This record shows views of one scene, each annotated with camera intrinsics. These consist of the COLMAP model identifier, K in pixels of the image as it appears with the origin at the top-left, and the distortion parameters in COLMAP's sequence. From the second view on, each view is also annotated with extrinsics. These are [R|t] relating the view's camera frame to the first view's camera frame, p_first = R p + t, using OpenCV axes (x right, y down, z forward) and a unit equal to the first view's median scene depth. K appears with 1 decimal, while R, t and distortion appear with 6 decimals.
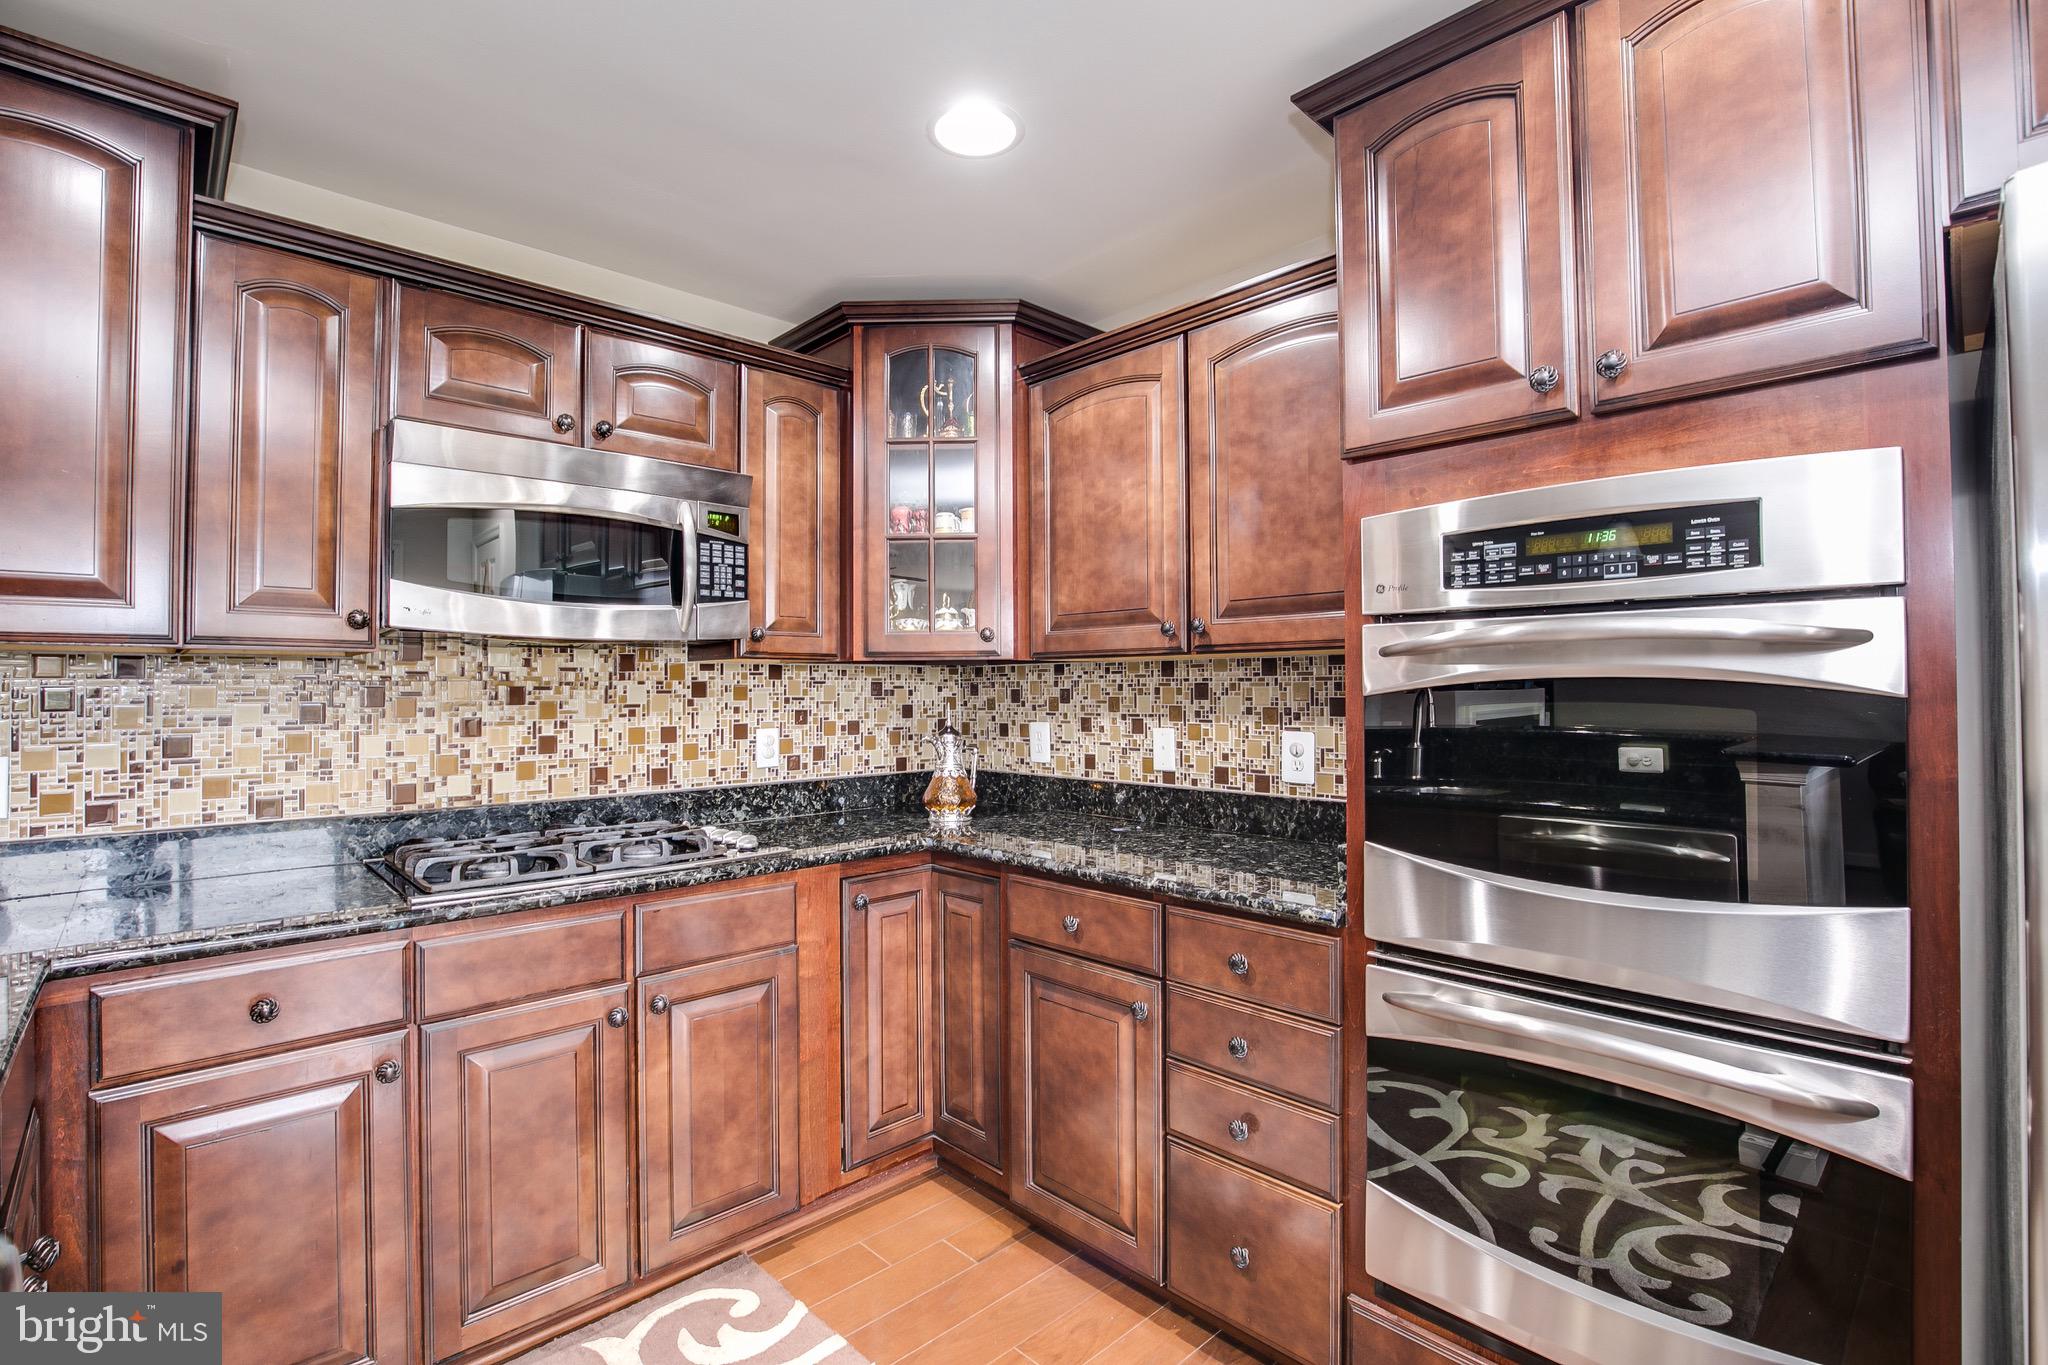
lens RADIAL K [[933.8, 0, 1025.7], [0, 933.8, 672.7], [0, 0, 1]] dist [-0.036466, 0.006706]
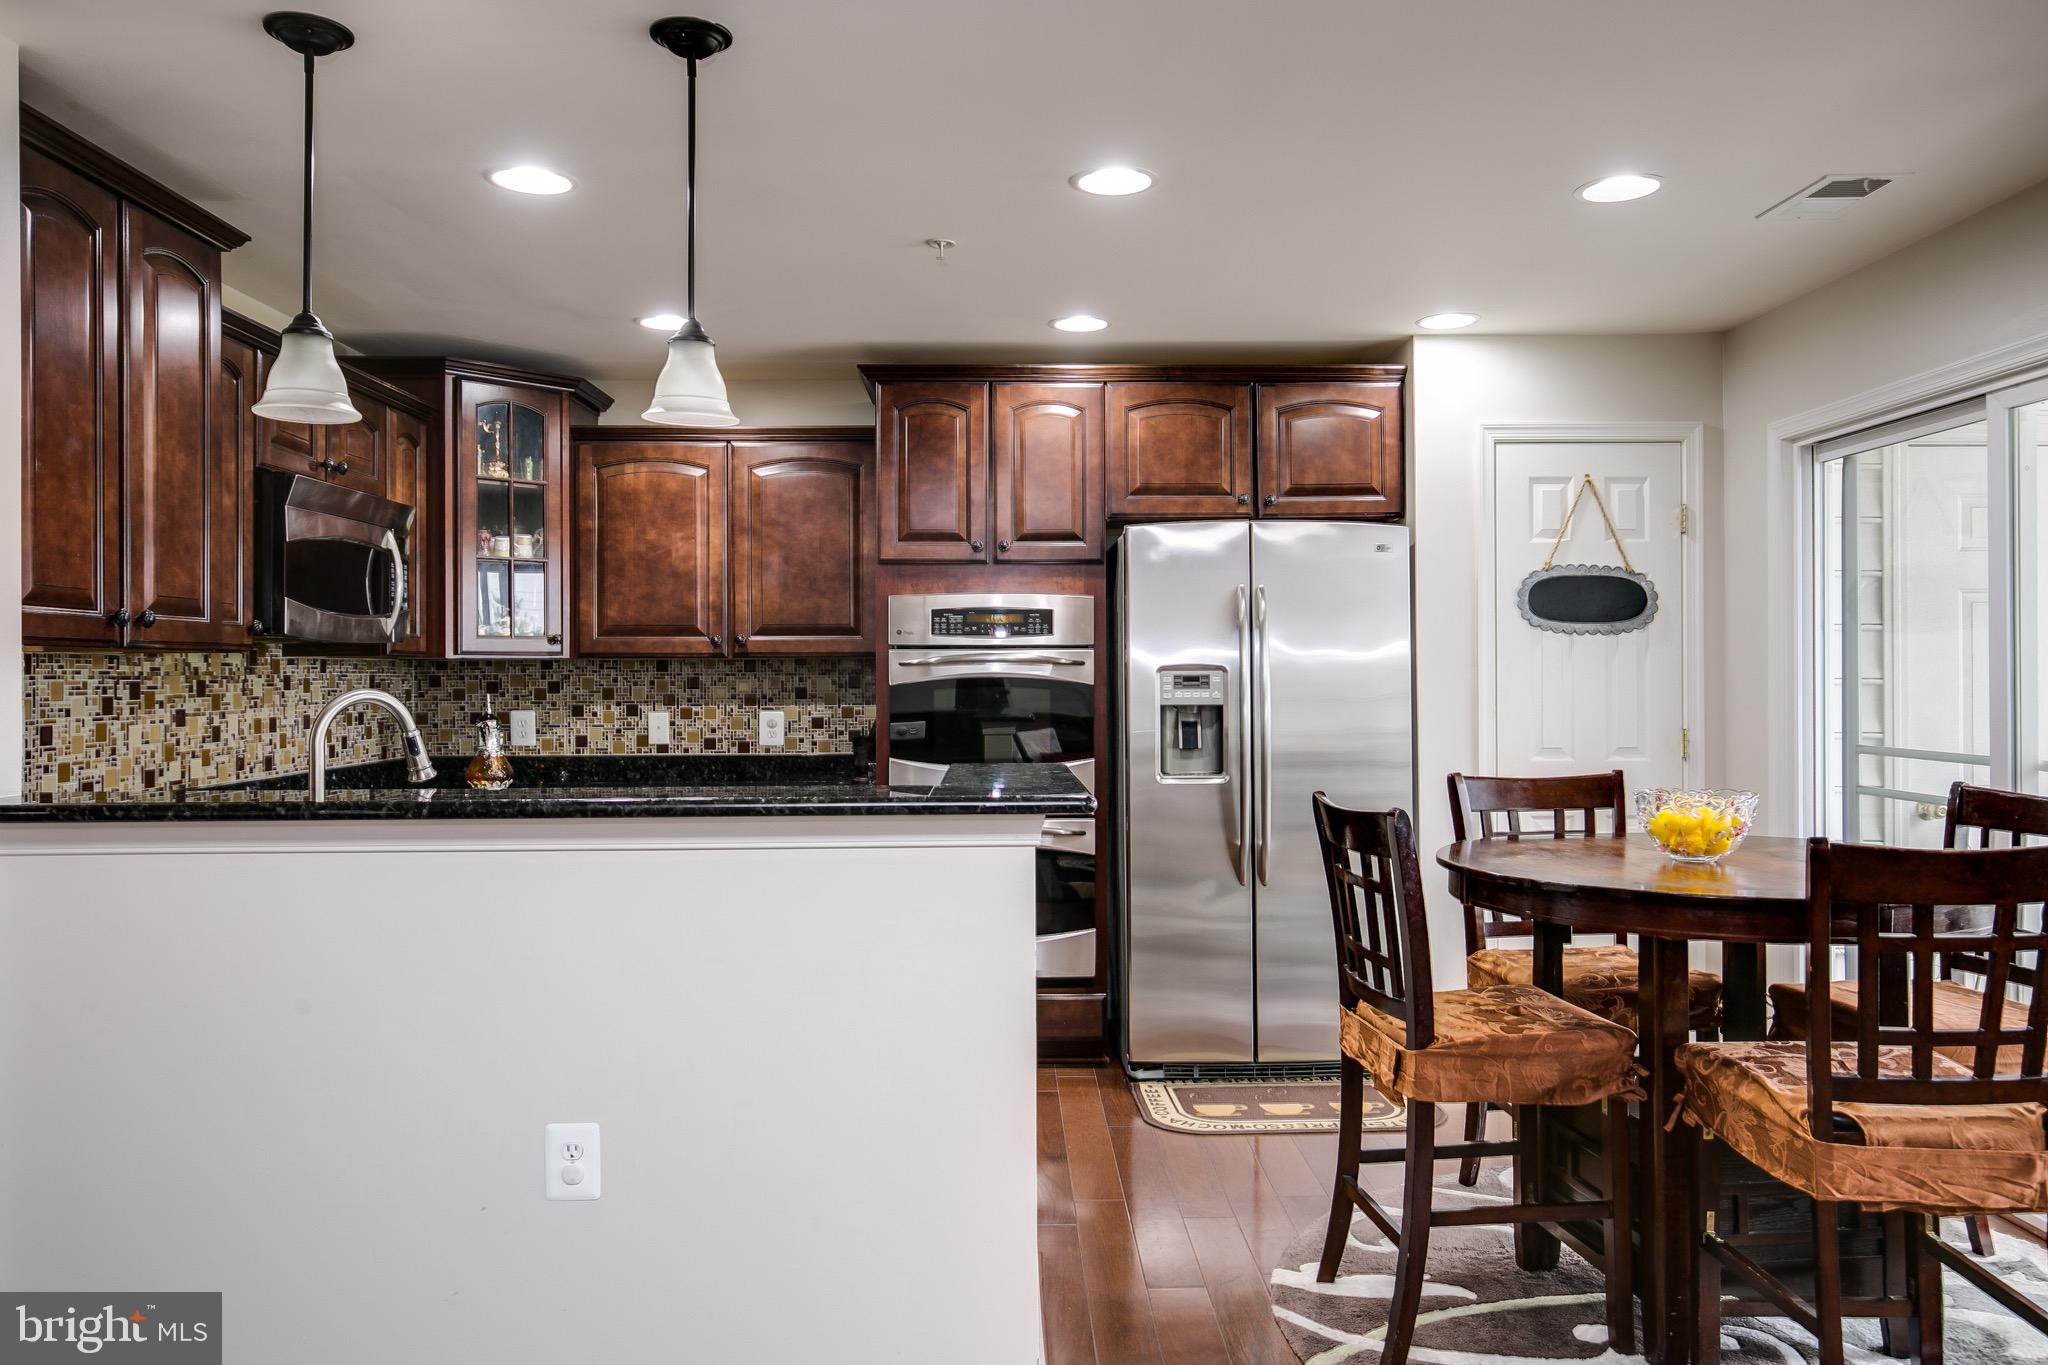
lens RADIAL K [[1470.9, 0, 1023.8], [0, 1470.9, 675.7], [0, 0, 1]] dist [0.016498, 0.004926]
pose [[0.677839, 0.001339, 0.735209, -1.217305], [-0.012391, 0.999877, 0.009603, -0.020539], [-0.735106, -0.015619, 0.677773, -0.931320]]
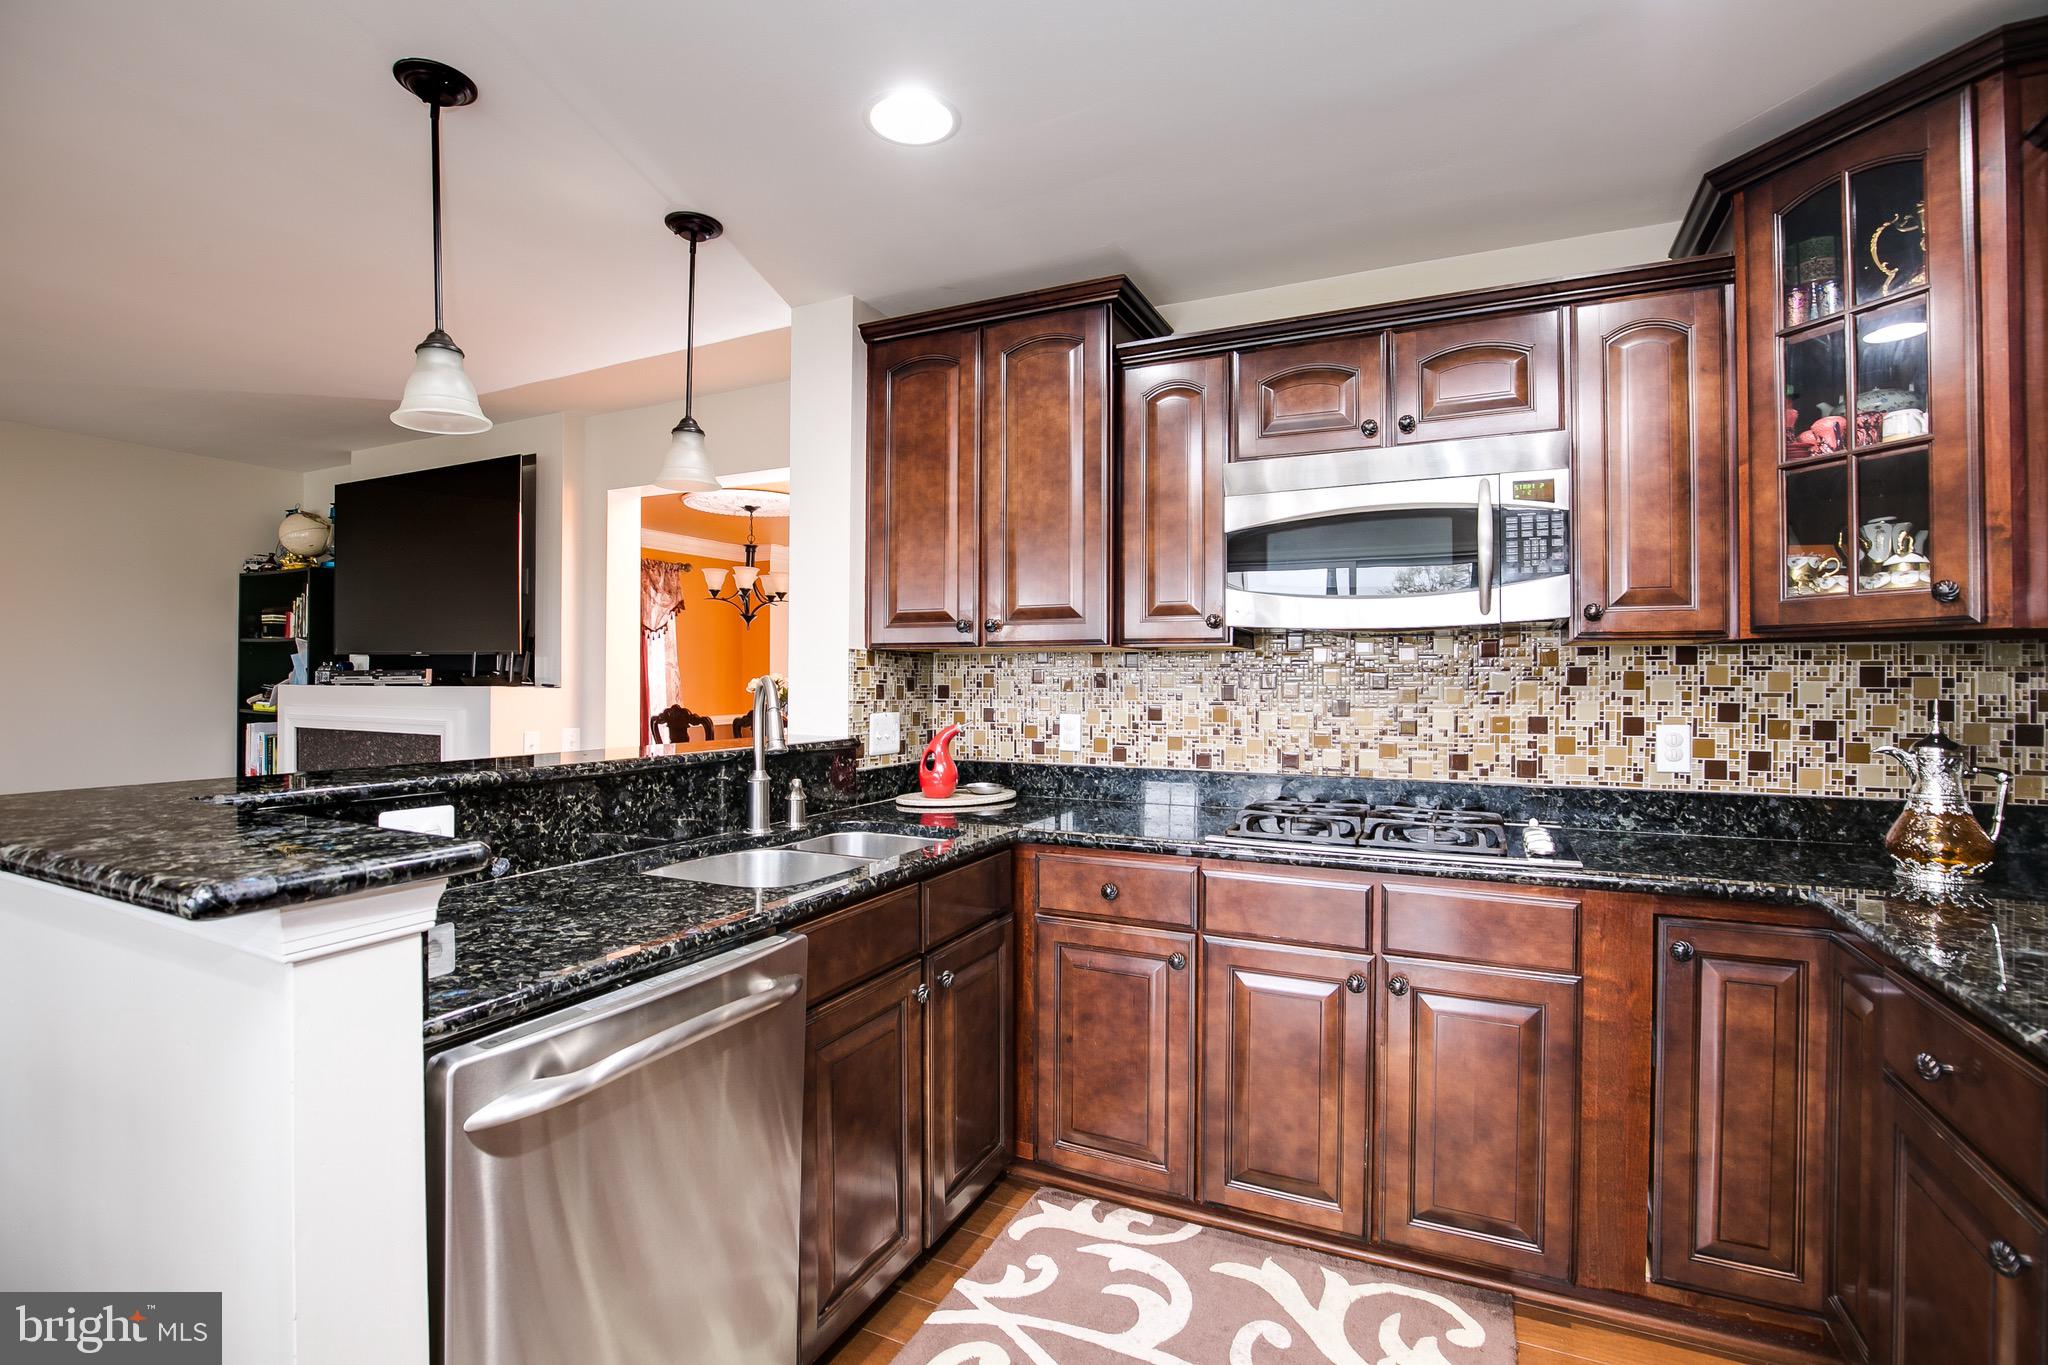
lens RADIAL K [[933.8, 0, 1032.0], [0, 933.8, 671.5], [0, 0, 1]] dist [-0.036466, 0.006706]
pose [[0.356032, -0.001098, -0.934473, 0.346437], [0.010853, 0.999937, 0.002960, 0.005541], [0.934411, -0.011196, 0.356022, 0.227290]]
